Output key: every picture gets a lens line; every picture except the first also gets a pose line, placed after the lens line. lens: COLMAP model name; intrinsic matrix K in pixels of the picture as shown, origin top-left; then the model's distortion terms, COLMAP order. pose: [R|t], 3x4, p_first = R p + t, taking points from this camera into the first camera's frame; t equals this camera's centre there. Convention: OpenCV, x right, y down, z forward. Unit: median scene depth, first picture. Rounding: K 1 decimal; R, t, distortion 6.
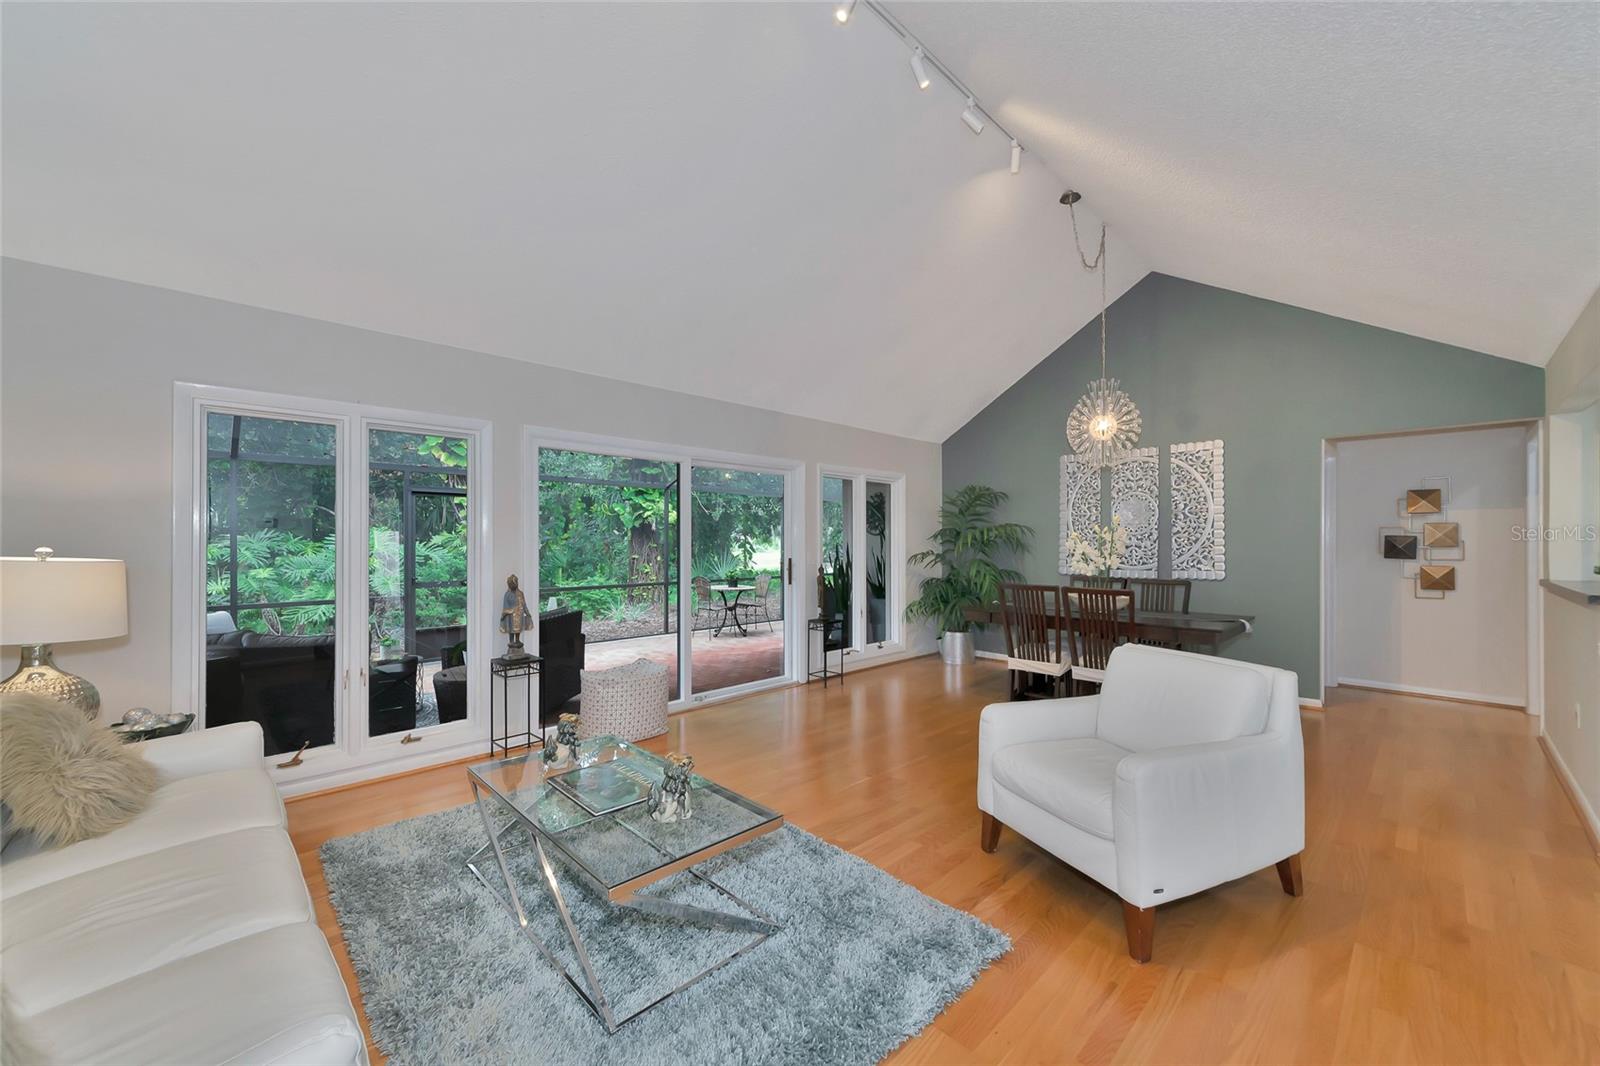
lens RADIAL K [[621.4, 0, 800.6], [0, 621.4, 548.8], [0, 0, 1]] dist [0.000221, -0.000128]
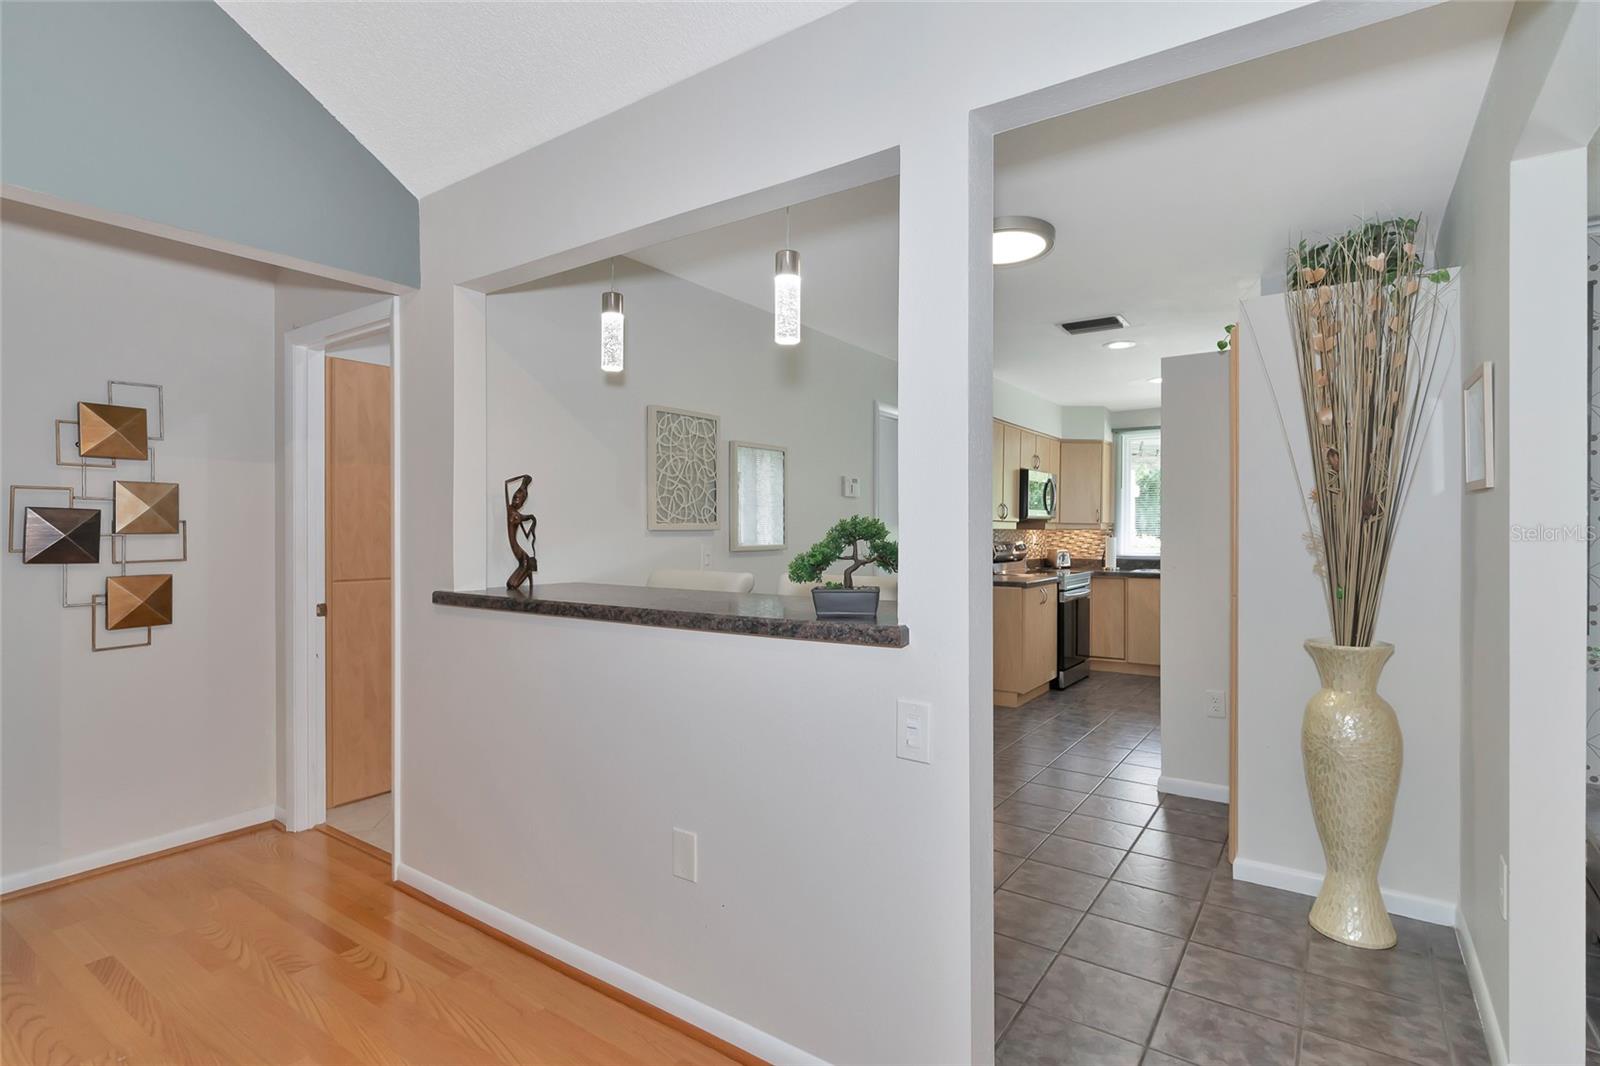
lens RADIAL K [[781.0, 0, 797.7], [0, 781.0, 525.8], [0, 0, 1]] dist [0.000892, 0.000202]
pose [[-0.179880, 0.004730, 0.983677, 0.350757], [0.010645, 0.999939, -0.002861, -0.001884], [-0.983631, 0.009957, -0.179919, 0.595678]]
